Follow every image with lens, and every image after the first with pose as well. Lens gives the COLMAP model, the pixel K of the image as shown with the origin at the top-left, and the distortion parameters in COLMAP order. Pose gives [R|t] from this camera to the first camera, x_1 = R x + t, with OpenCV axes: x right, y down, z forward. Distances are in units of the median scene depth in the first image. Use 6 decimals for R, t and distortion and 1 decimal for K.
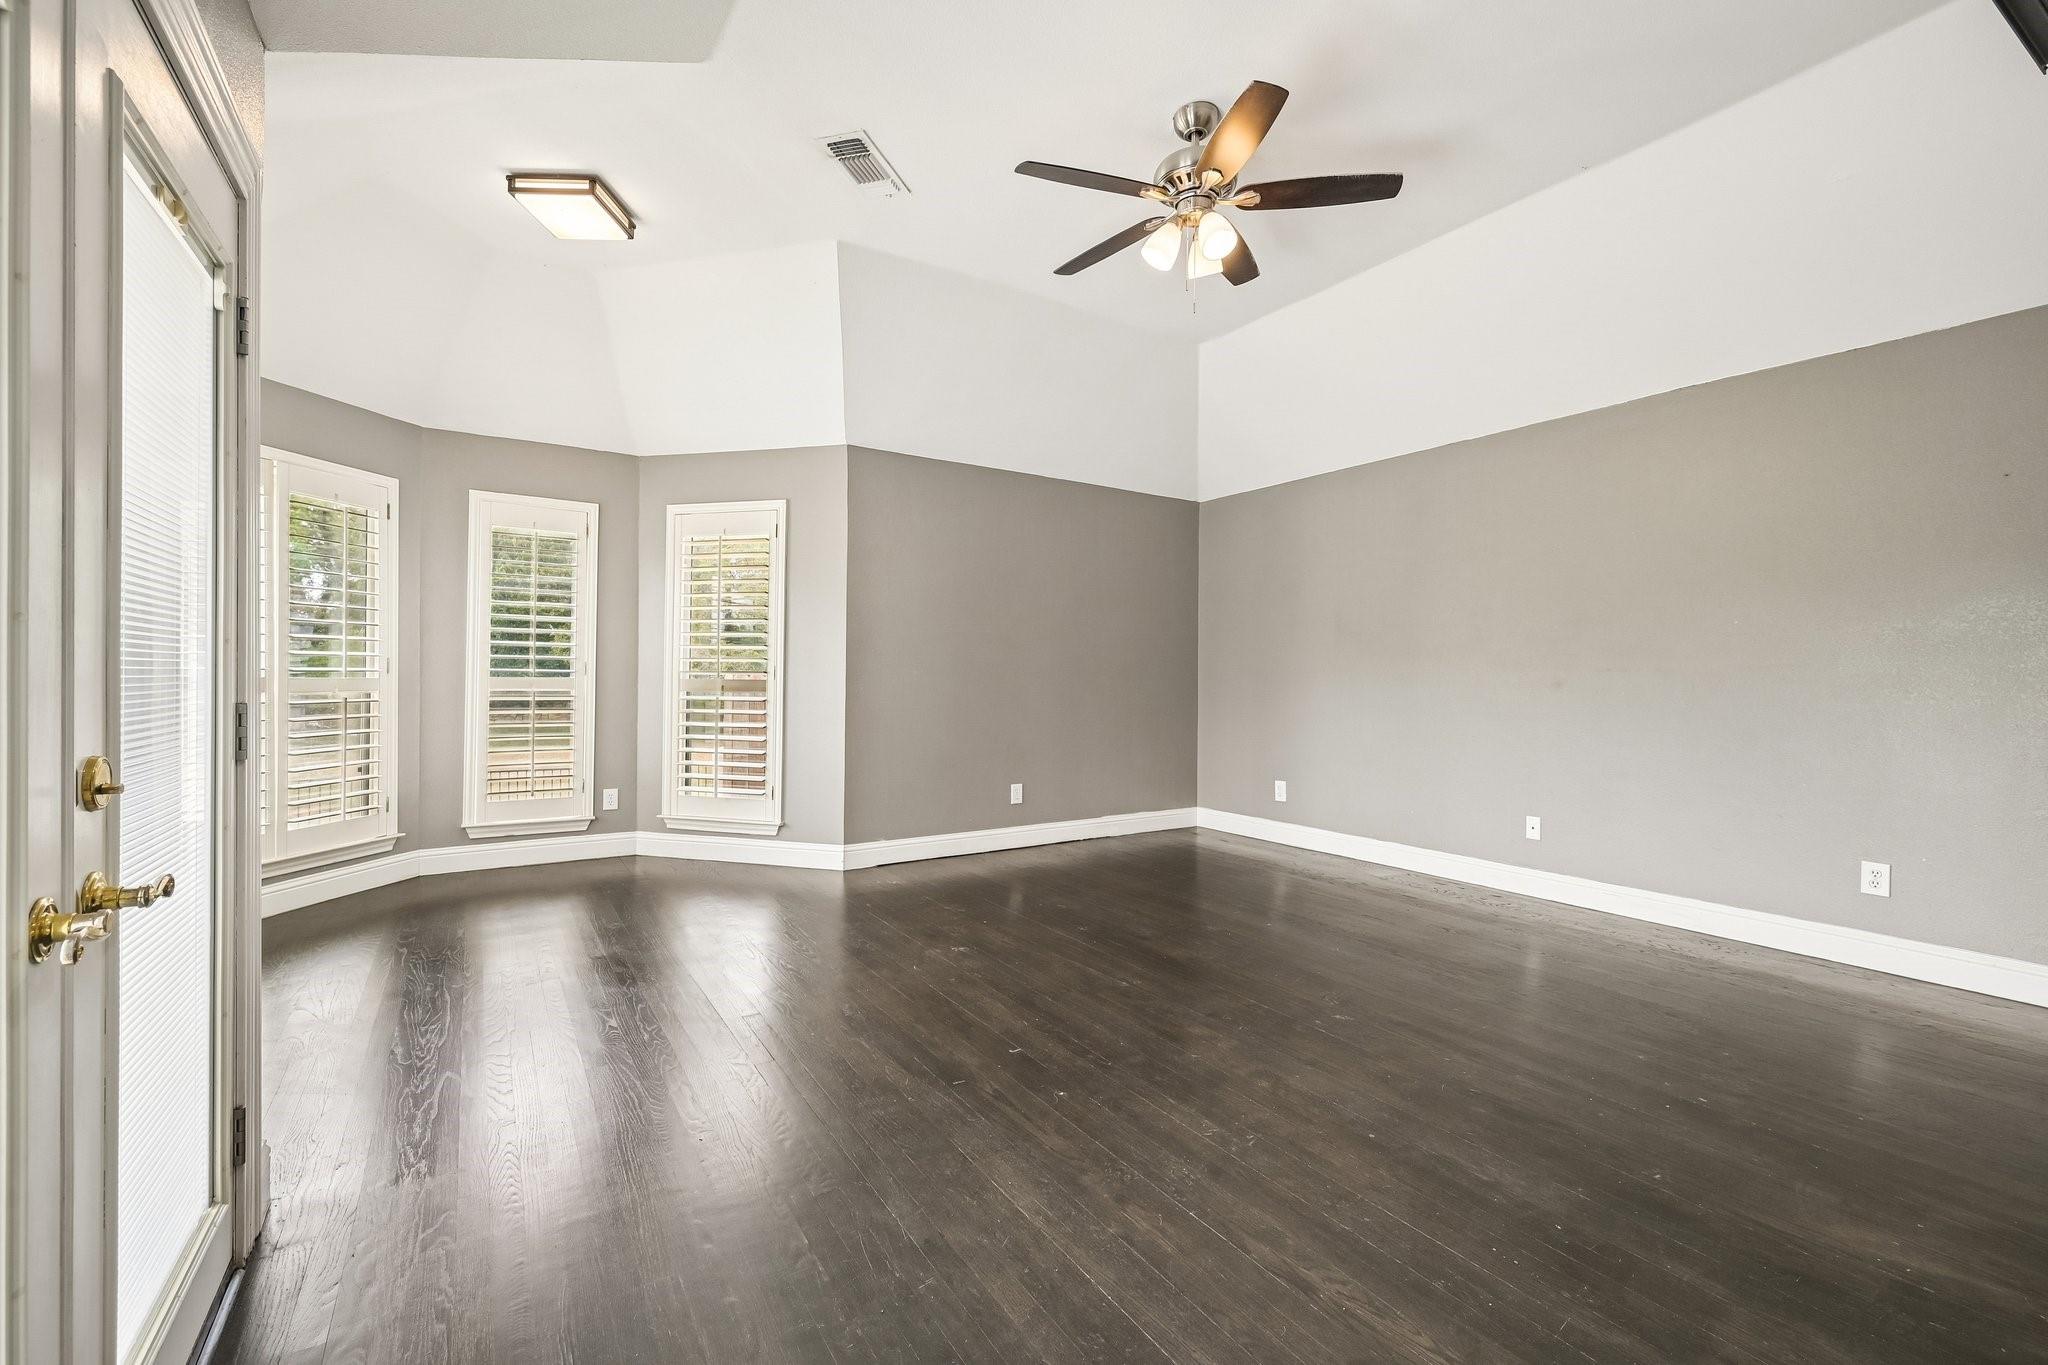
lens RADIAL K [[834.1, 0, 1026.4], [0, 834.1, 673.2], [0, 0, 1]] dist [0.001051, -0.000117]
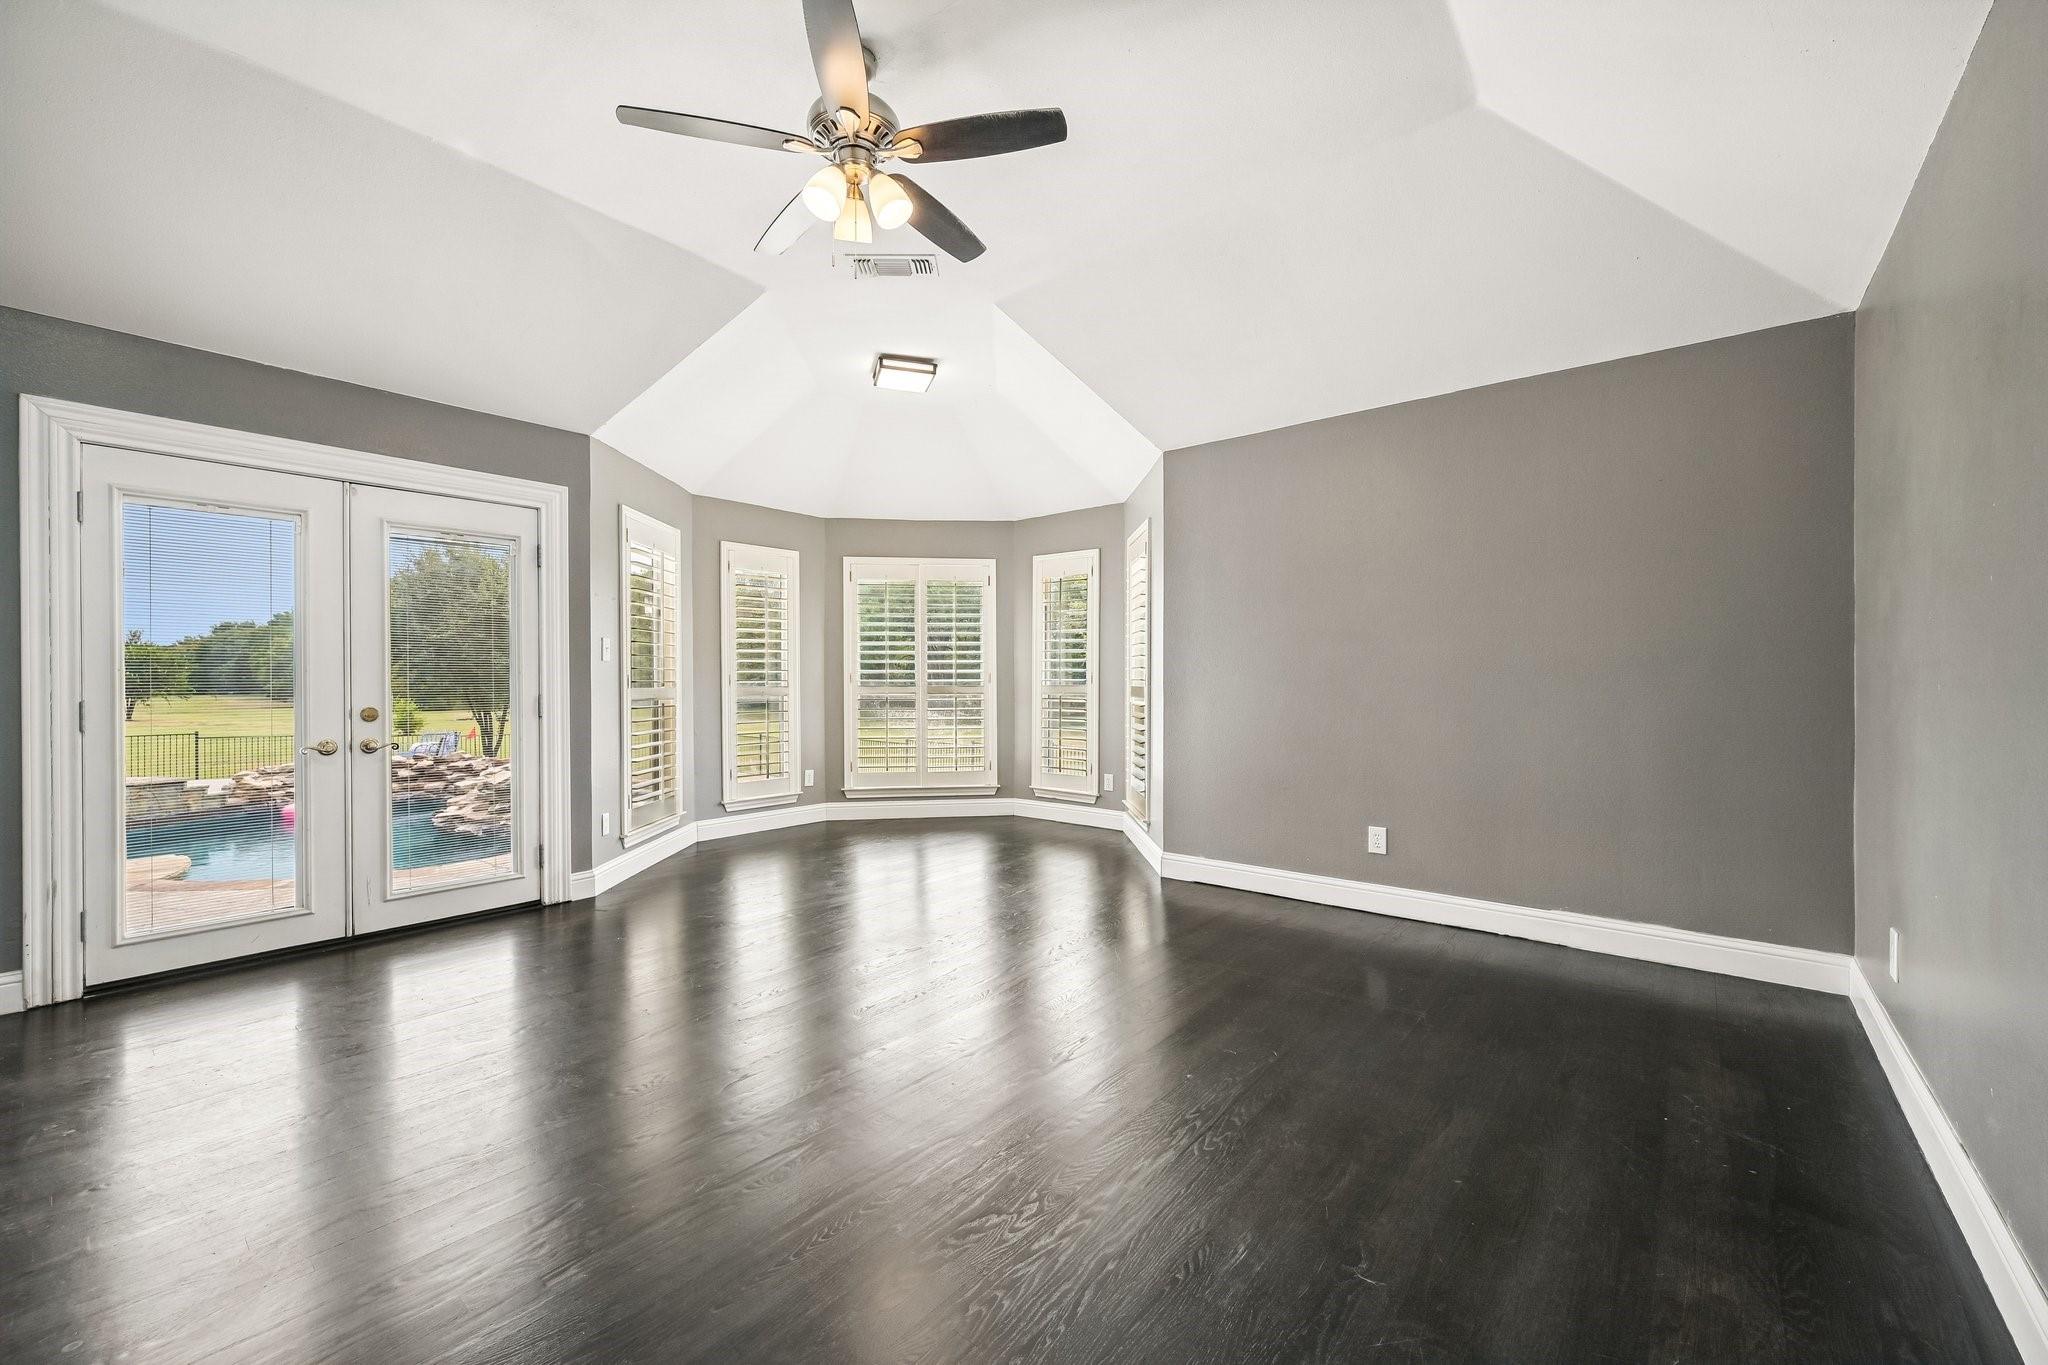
lens RADIAL K [[834.1, 0, 1026.4], [0, 834.1, 673.2], [0, 0, 1]] dist [0.001051, -0.000117]
pose [[0.302399, -0.008546, -0.953143, 0.757461], [0.004055, 0.999962, -0.007679, -0.004043], [0.953173, -0.001543, 0.302423, 0.582977]]
